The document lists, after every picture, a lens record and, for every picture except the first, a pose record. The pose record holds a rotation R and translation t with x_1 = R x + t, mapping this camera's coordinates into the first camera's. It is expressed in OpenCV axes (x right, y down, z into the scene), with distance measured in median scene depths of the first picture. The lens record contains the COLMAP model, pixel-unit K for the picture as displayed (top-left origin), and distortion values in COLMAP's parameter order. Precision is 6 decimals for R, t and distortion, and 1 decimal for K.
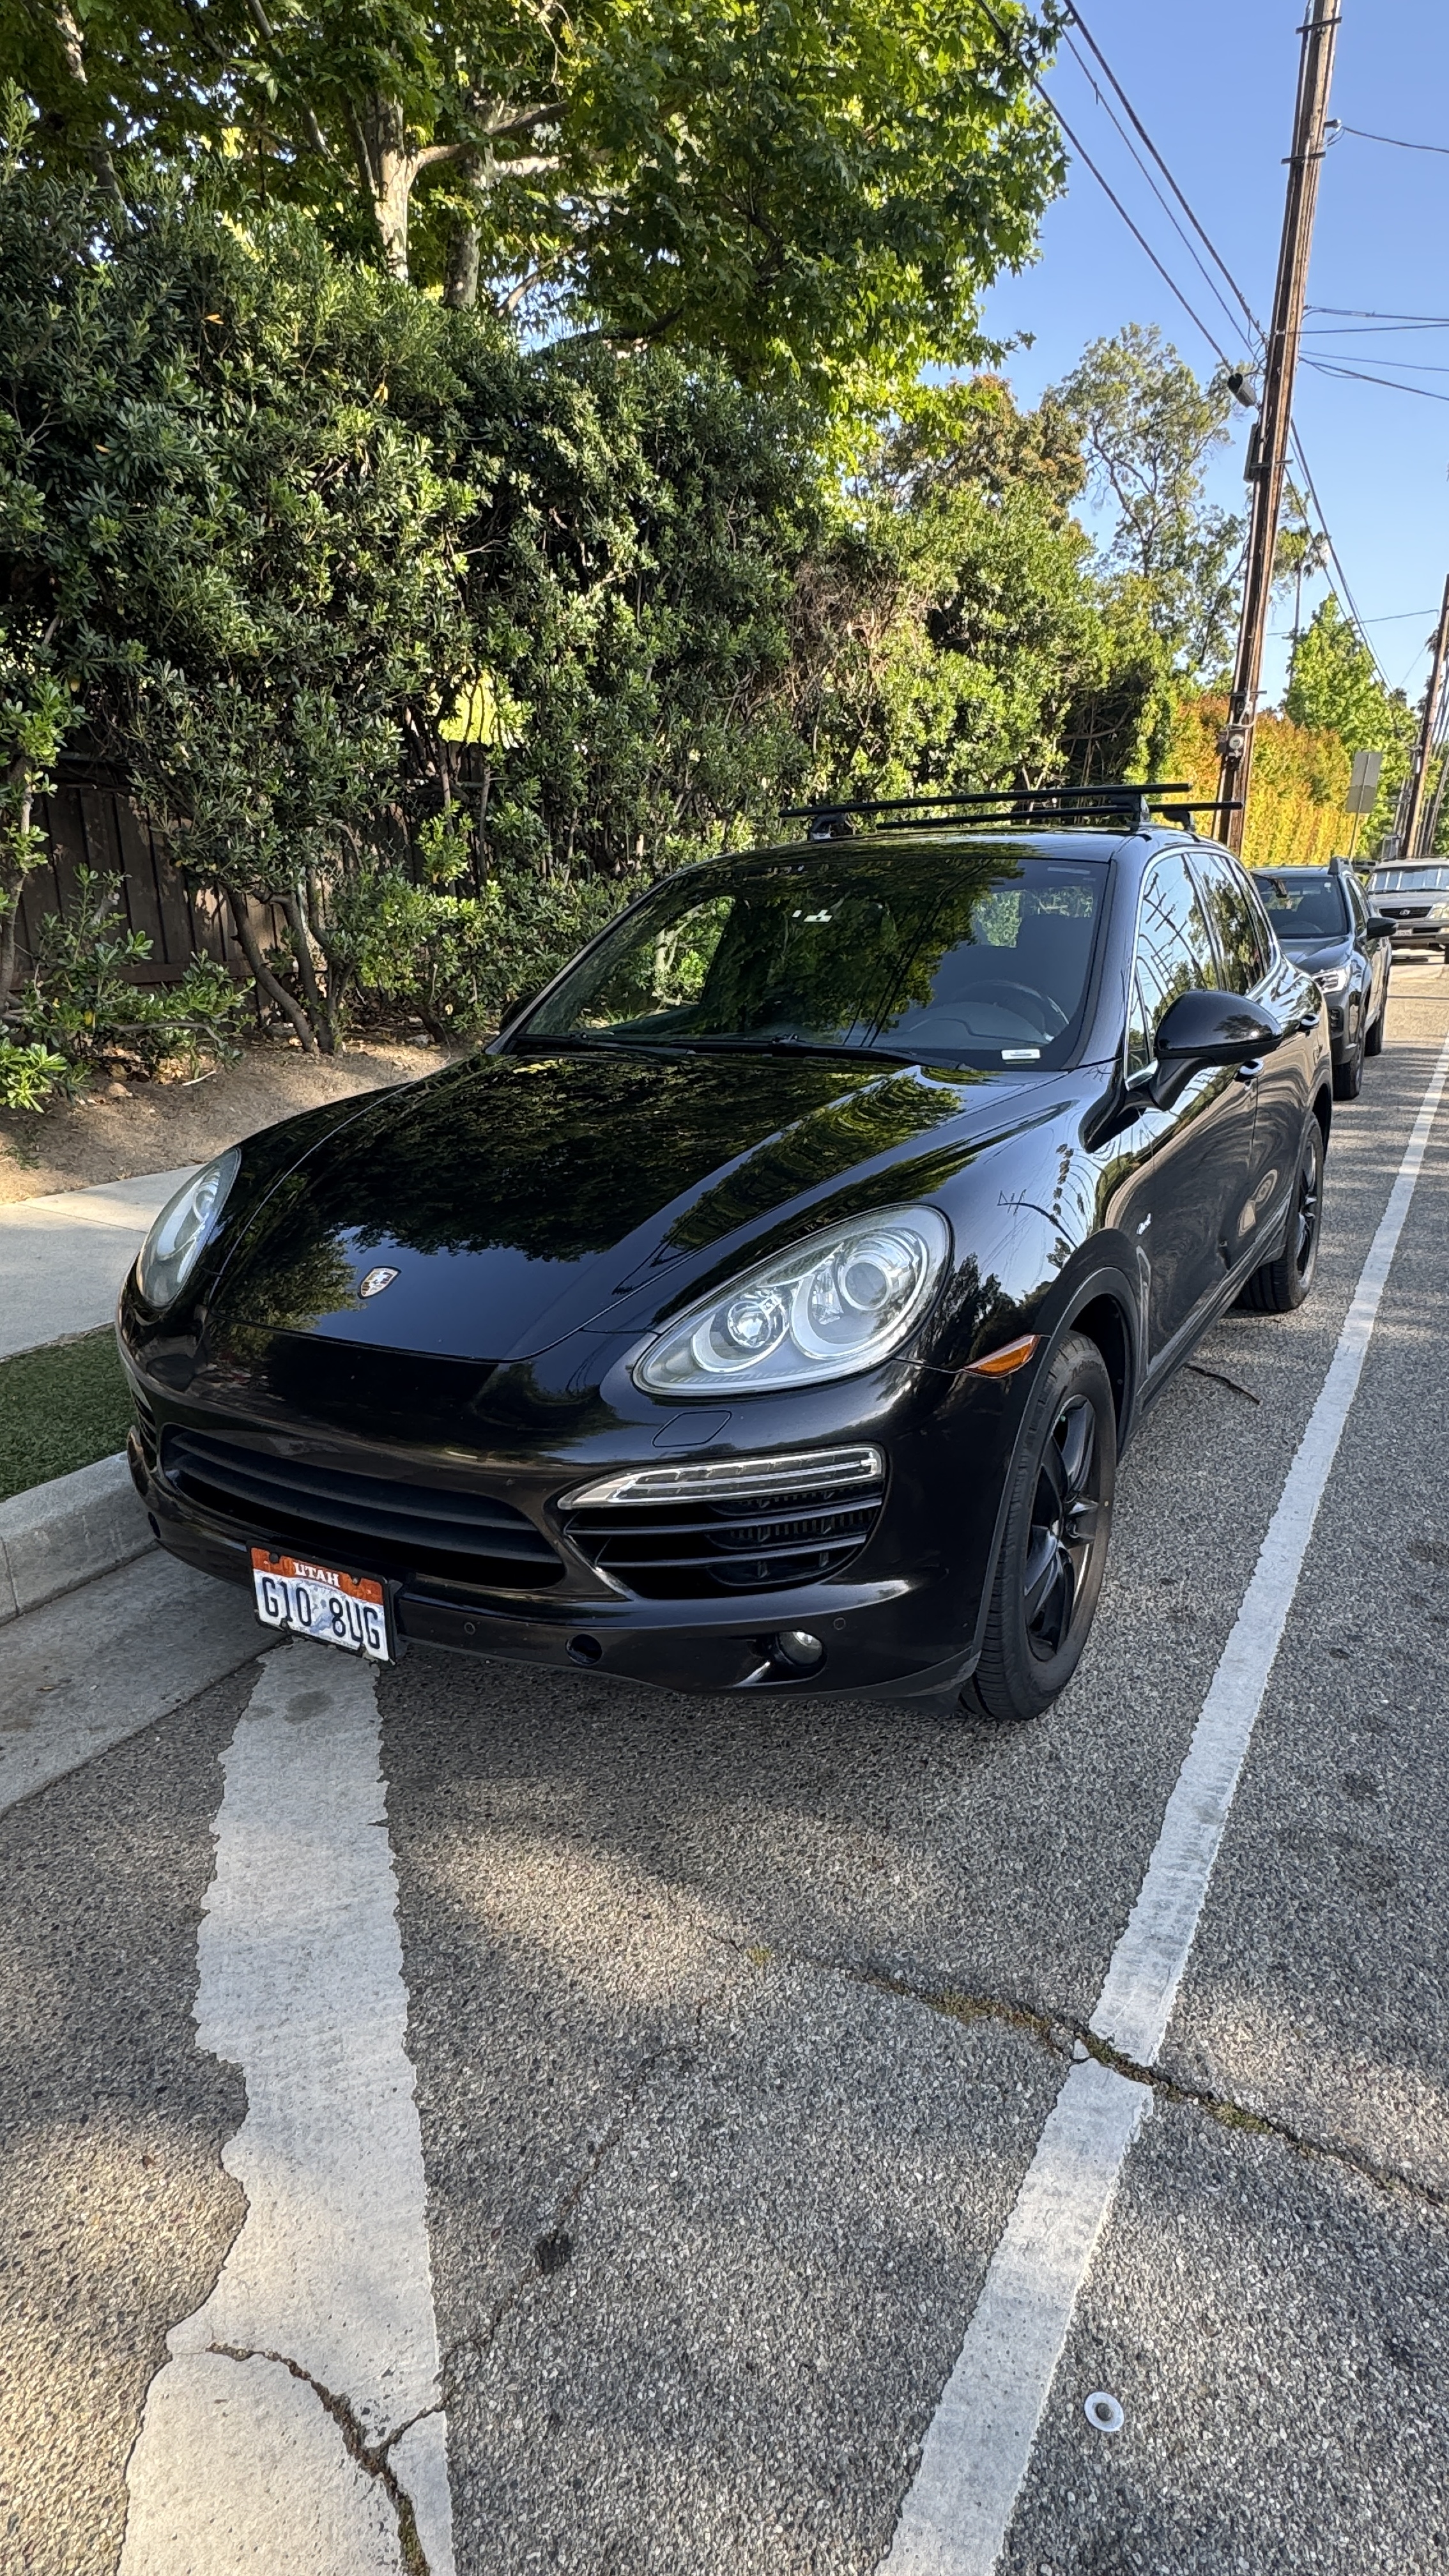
lens RADIAL K [[1383.4, 0, 728.3], [0, 1383.4, 1296.6], [0, 0, 1]] dist [-0.003556, 0.002060]
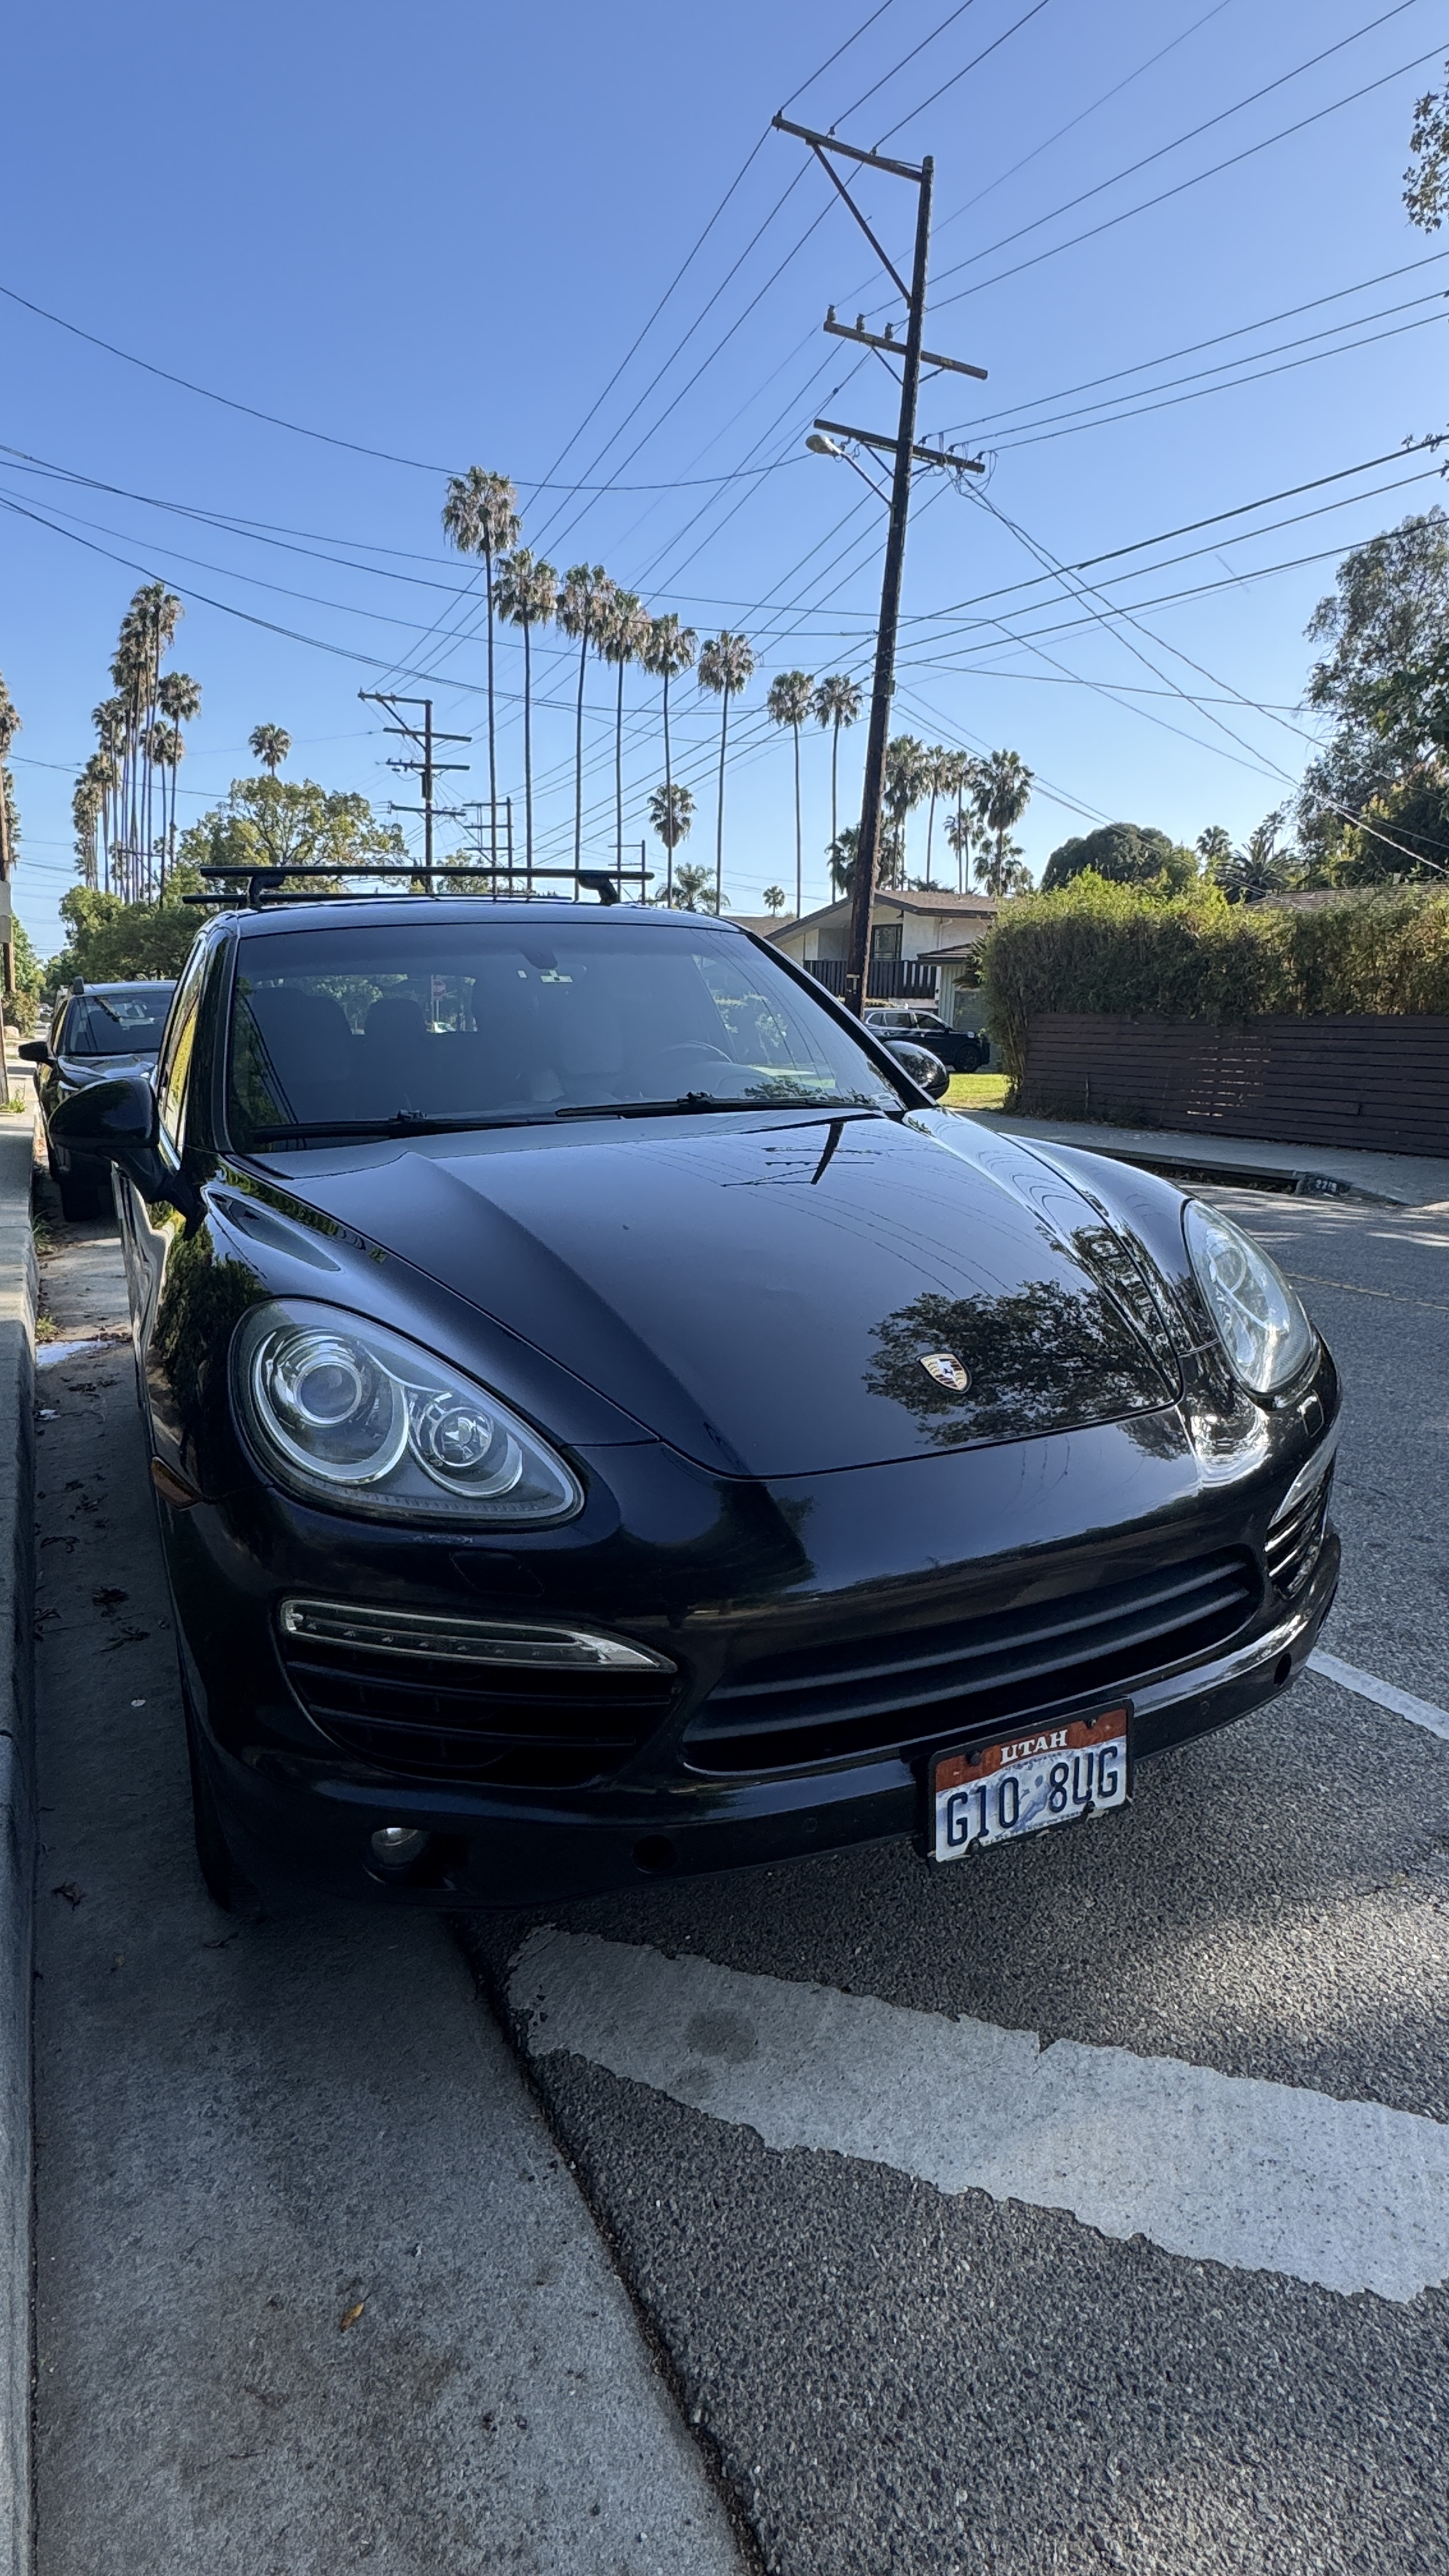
lens RADIAL K [[1383.4, 0, 723.4], [0, 1383.4, 1297.6], [0, 0, 1]] dist [-0.003556, 0.002060]
pose [[0.584342, -0.159103, 0.795758, -0.392947], [0.231642, 0.972497, 0.024340, -0.041612], [-0.777745, 0.170108, 0.605125, 0.250677]]
